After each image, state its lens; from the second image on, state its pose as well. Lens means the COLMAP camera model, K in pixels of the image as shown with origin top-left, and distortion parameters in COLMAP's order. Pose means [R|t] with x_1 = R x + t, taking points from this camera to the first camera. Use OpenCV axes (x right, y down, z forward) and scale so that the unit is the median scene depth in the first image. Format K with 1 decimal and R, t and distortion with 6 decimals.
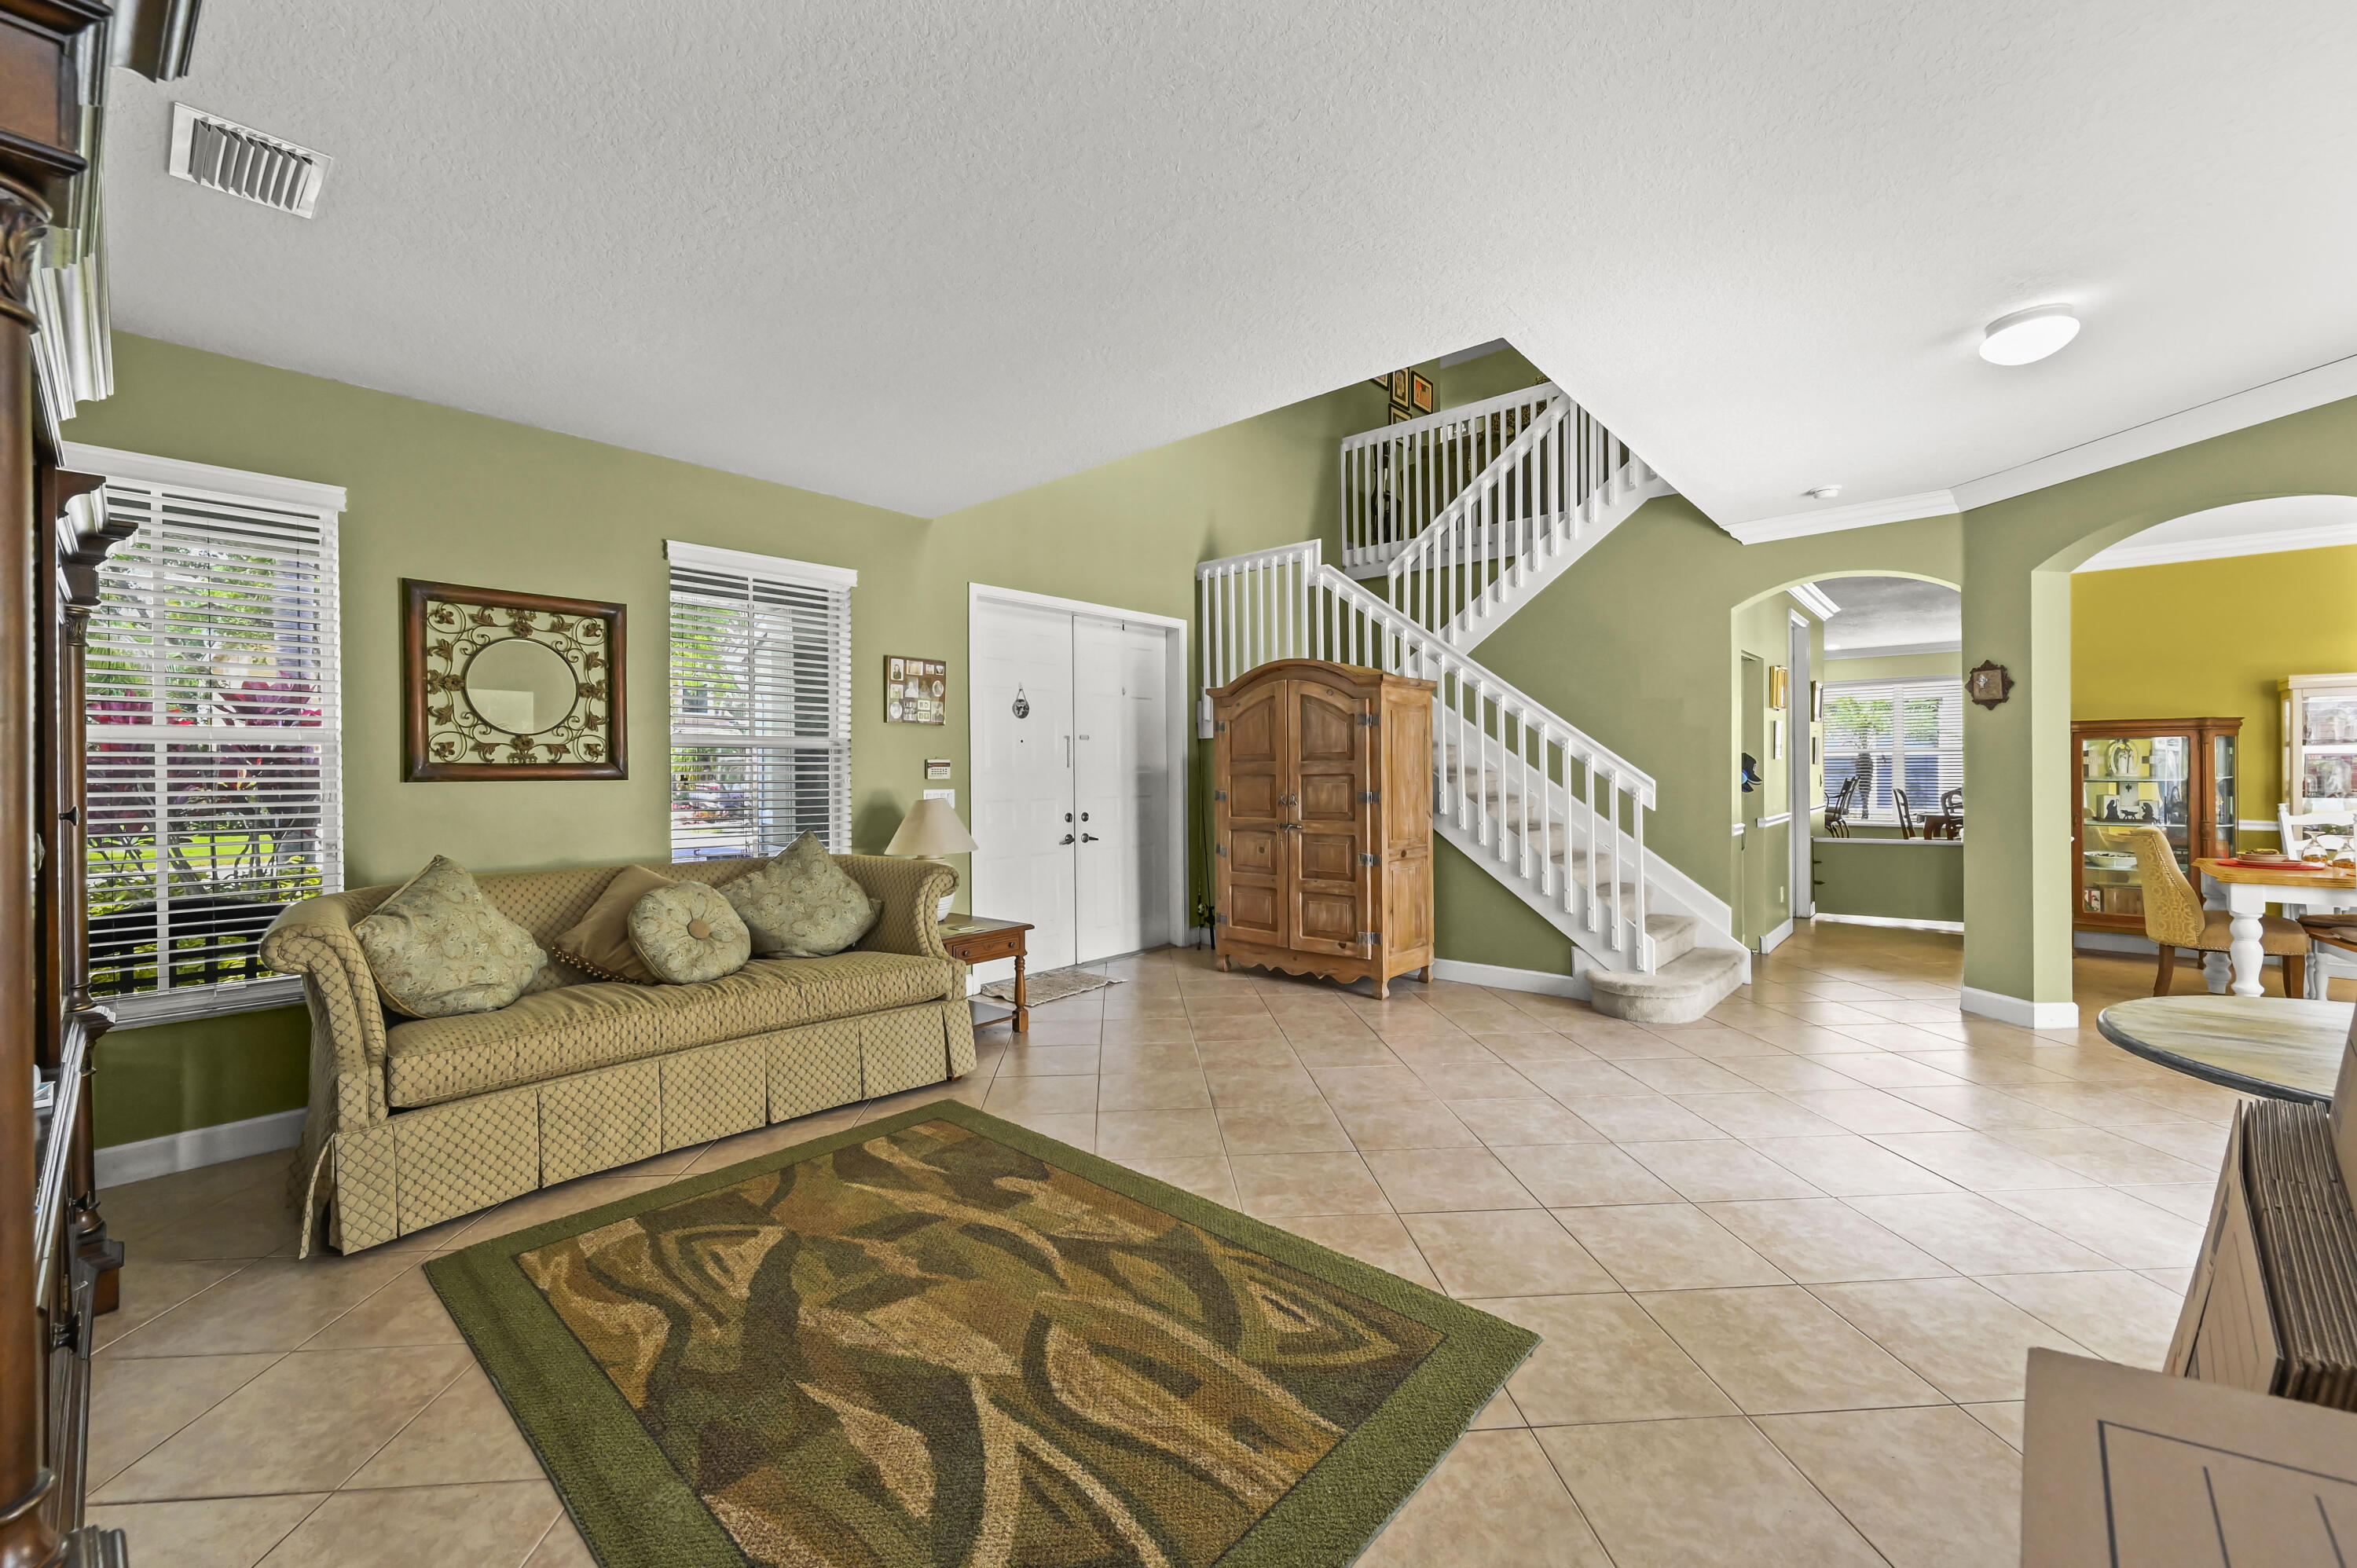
lens RADIAL K [[930.8, 0, 1176.0], [0, 930.8, 768.1], [0, 0, 1]] dist [-0.002255, 0.000003]
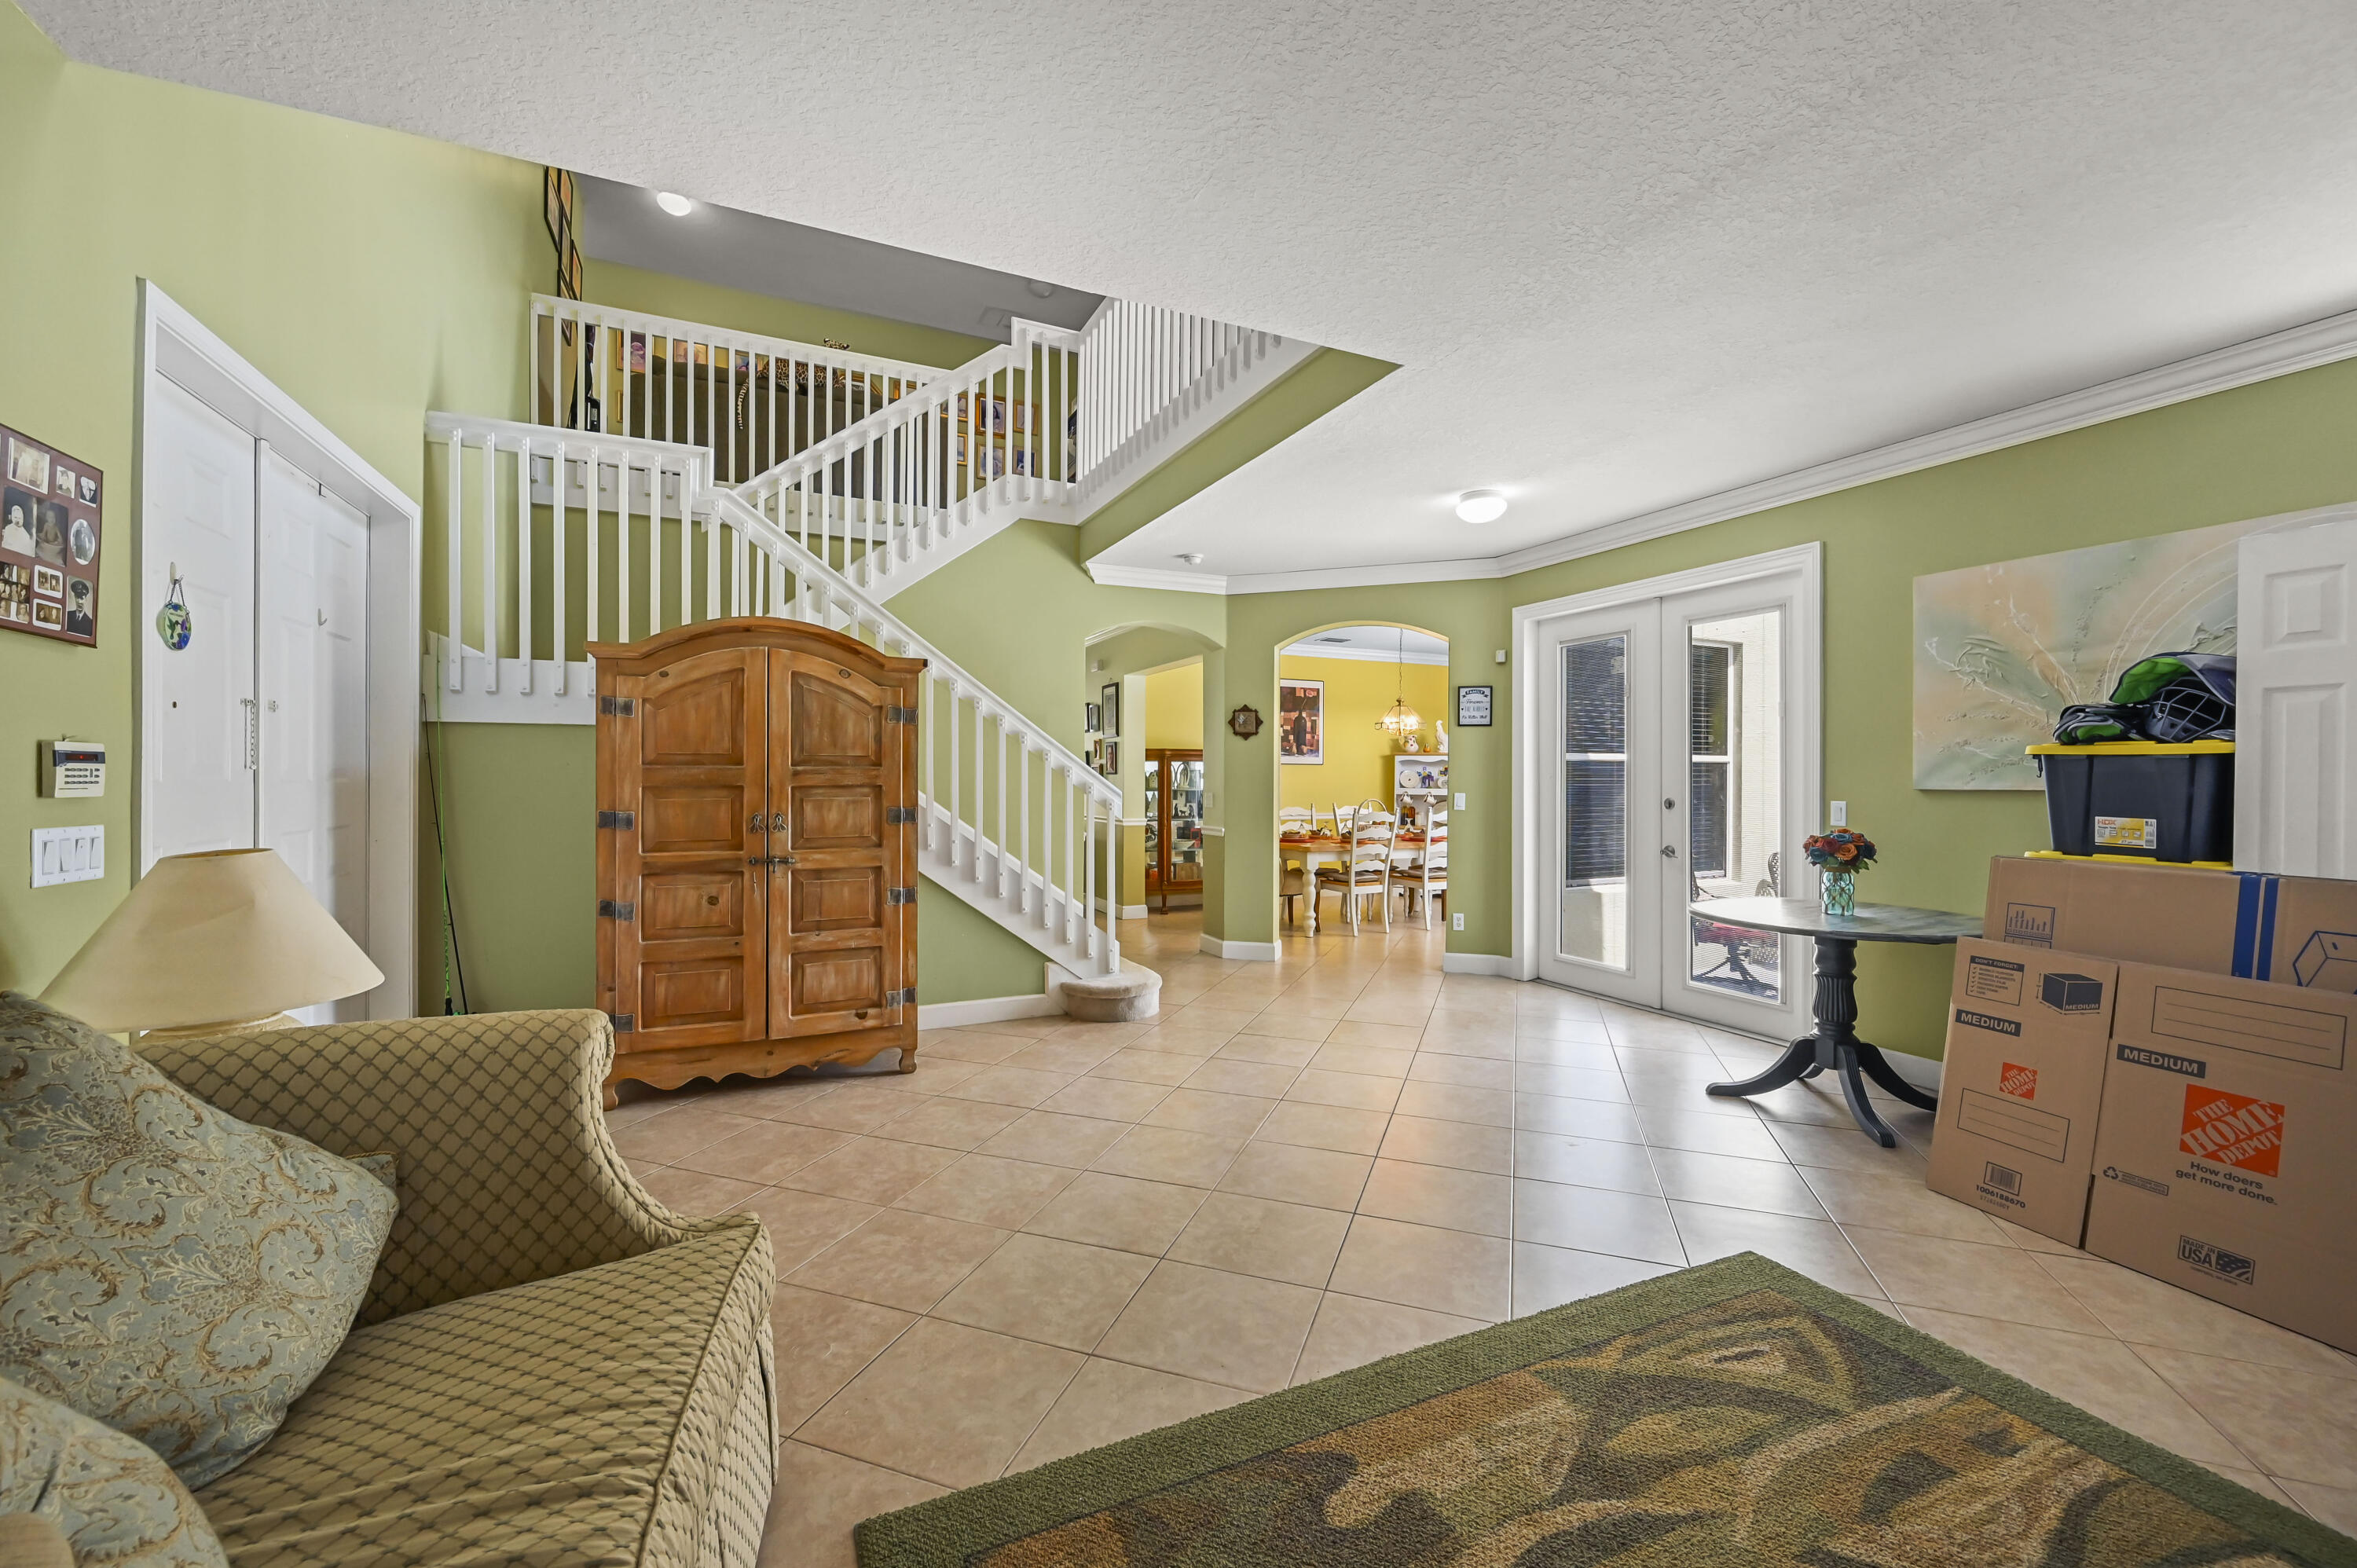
lens RADIAL K [[930.8, 0, 1176.0], [0, 930.8, 768.1], [0, 0, 1]] dist [-0.002255, 0.000003]
pose [[0.407660, 0.018157, 0.912953, -0.410413], [-0.005786, 0.999834, -0.017301, 0.004341], [-0.913115, 0.001771, 0.407698, 0.476882]]
